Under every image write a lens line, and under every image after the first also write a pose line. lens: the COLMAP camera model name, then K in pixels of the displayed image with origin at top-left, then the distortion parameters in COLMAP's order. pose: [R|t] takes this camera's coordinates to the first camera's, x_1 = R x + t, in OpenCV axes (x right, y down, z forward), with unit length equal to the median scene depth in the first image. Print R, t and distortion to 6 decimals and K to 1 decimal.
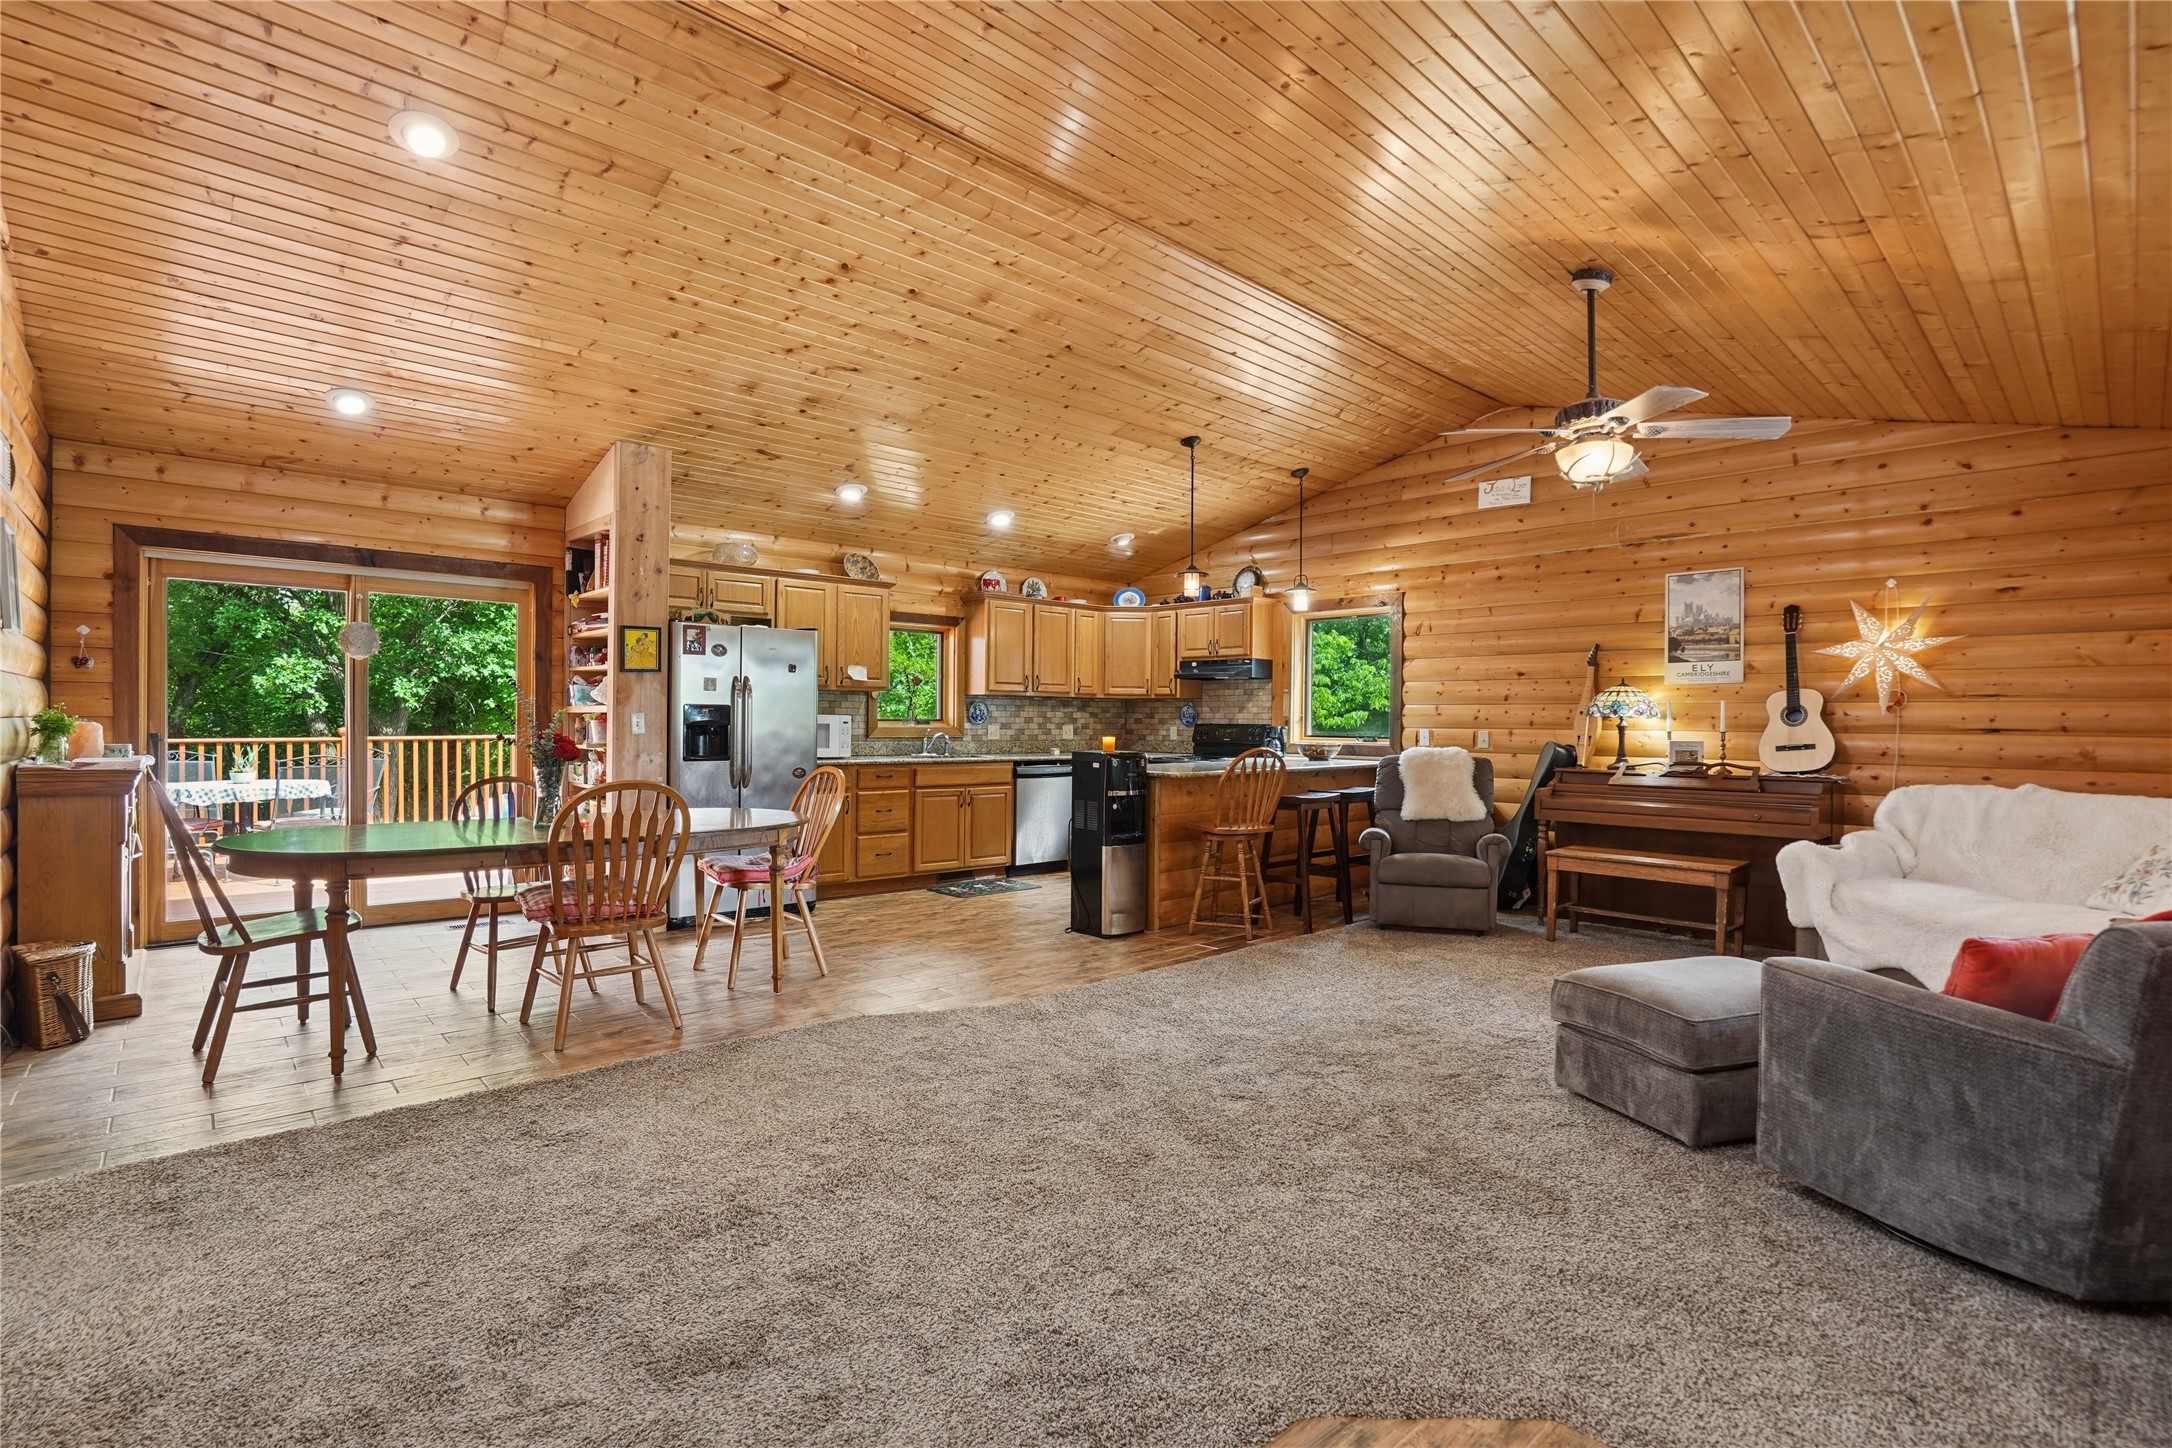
lens RADIAL K [[1022.2, 0, 1087.4], [0, 1022.2, 717.7], [0, 0, 1]] dist [-0.073215, 0.040555]
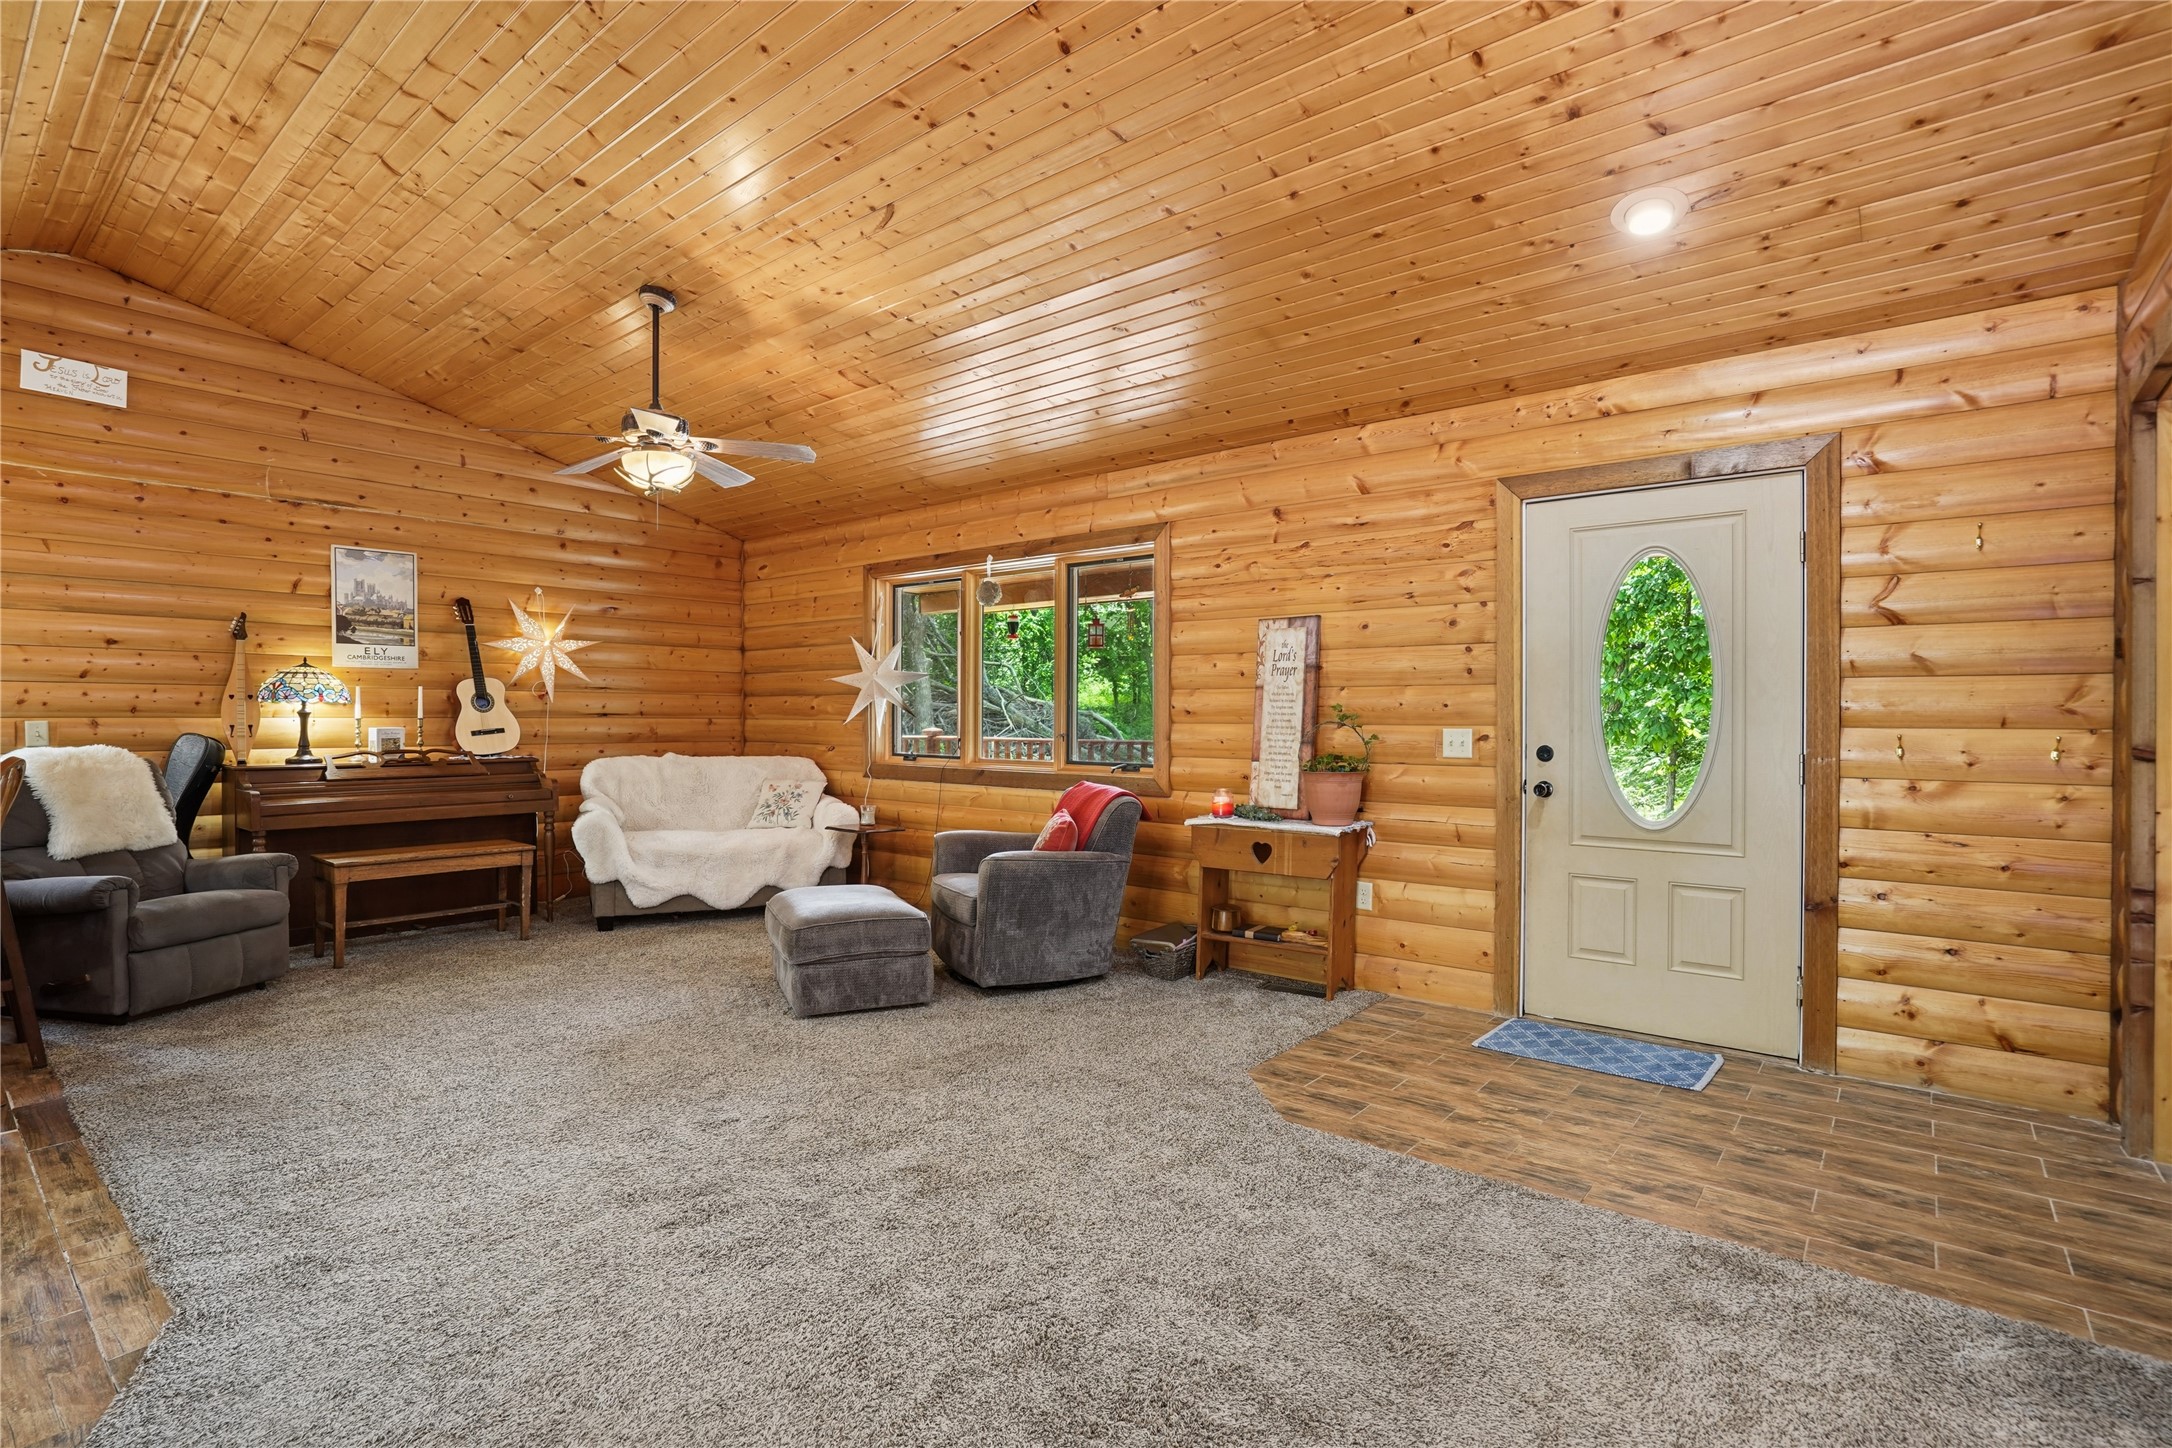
lens RADIAL K [[1022.2, 0, 1087.4], [0, 1022.2, 717.7], [0, 0, 1]] dist [-0.073215, 0.040555]
pose [[-0.126541, -0.010768, 0.991903, -0.384173], [-0.008004, 0.999920, 0.009834, -0.001101], [-0.991929, -0.006695, -0.126617, 0.417176]]
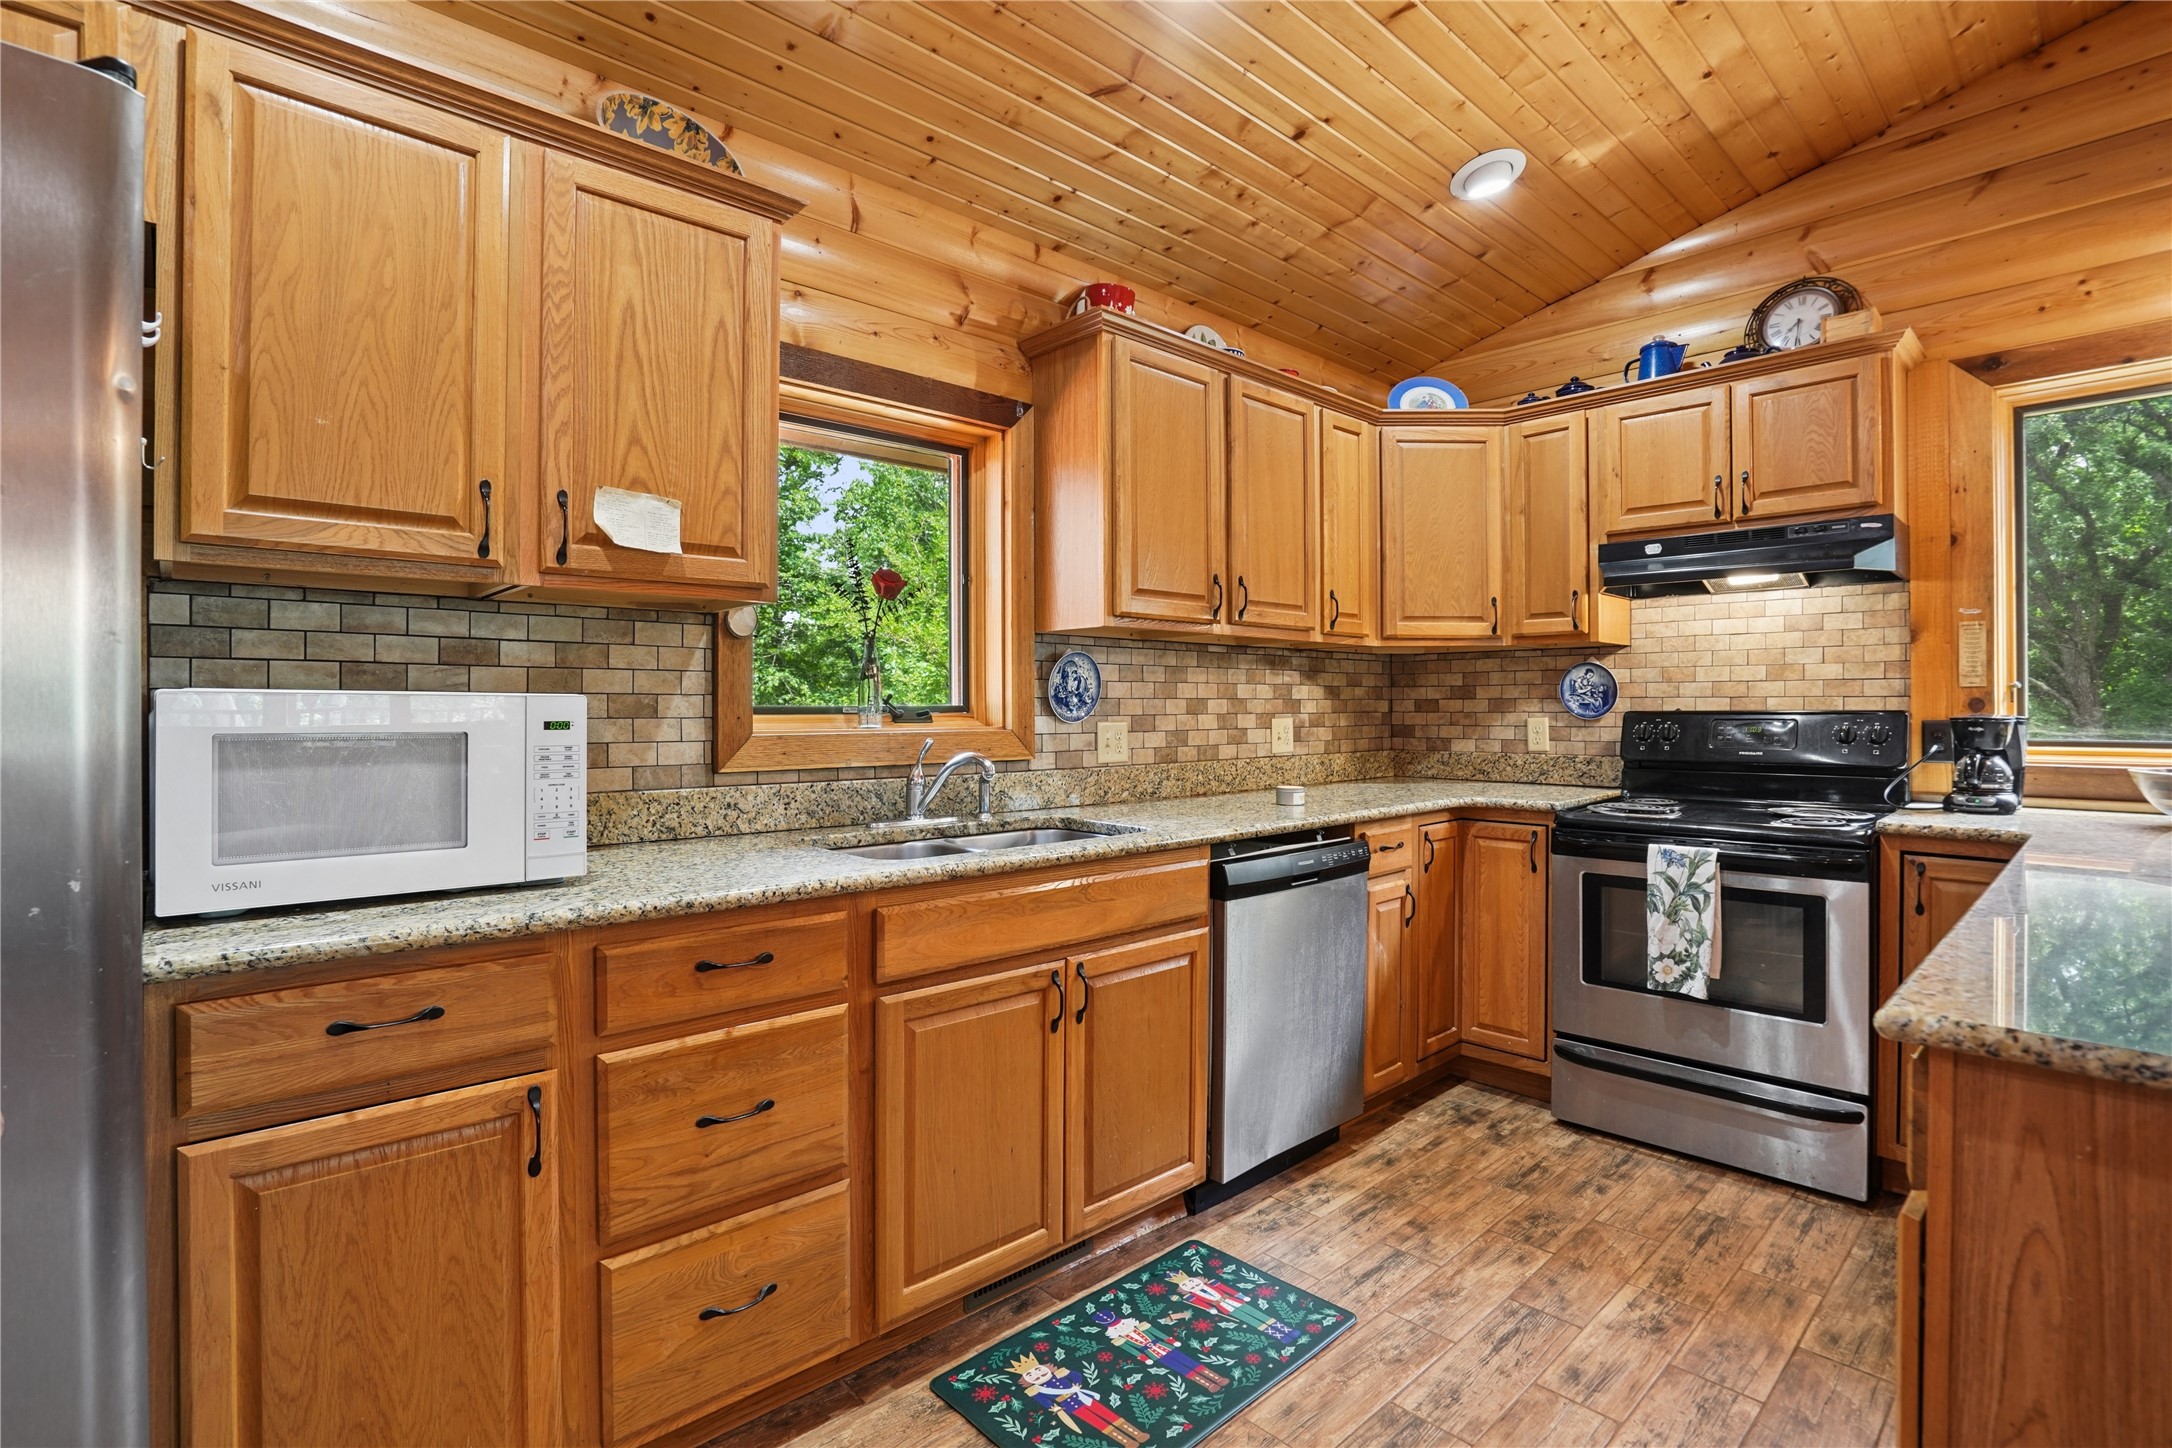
lens RADIAL K [[1022.2, 0, 1087.4], [0, 1022.2, 717.7], [0, 0, 1]] dist [-0.073215, 0.040555]
pose [[0.999921, -0.012536, -0.000874, -0.128178], [0.012545, 0.999862, 0.010916, 0.002548], [0.000737, -0.010926, 0.999940, 0.826891]]
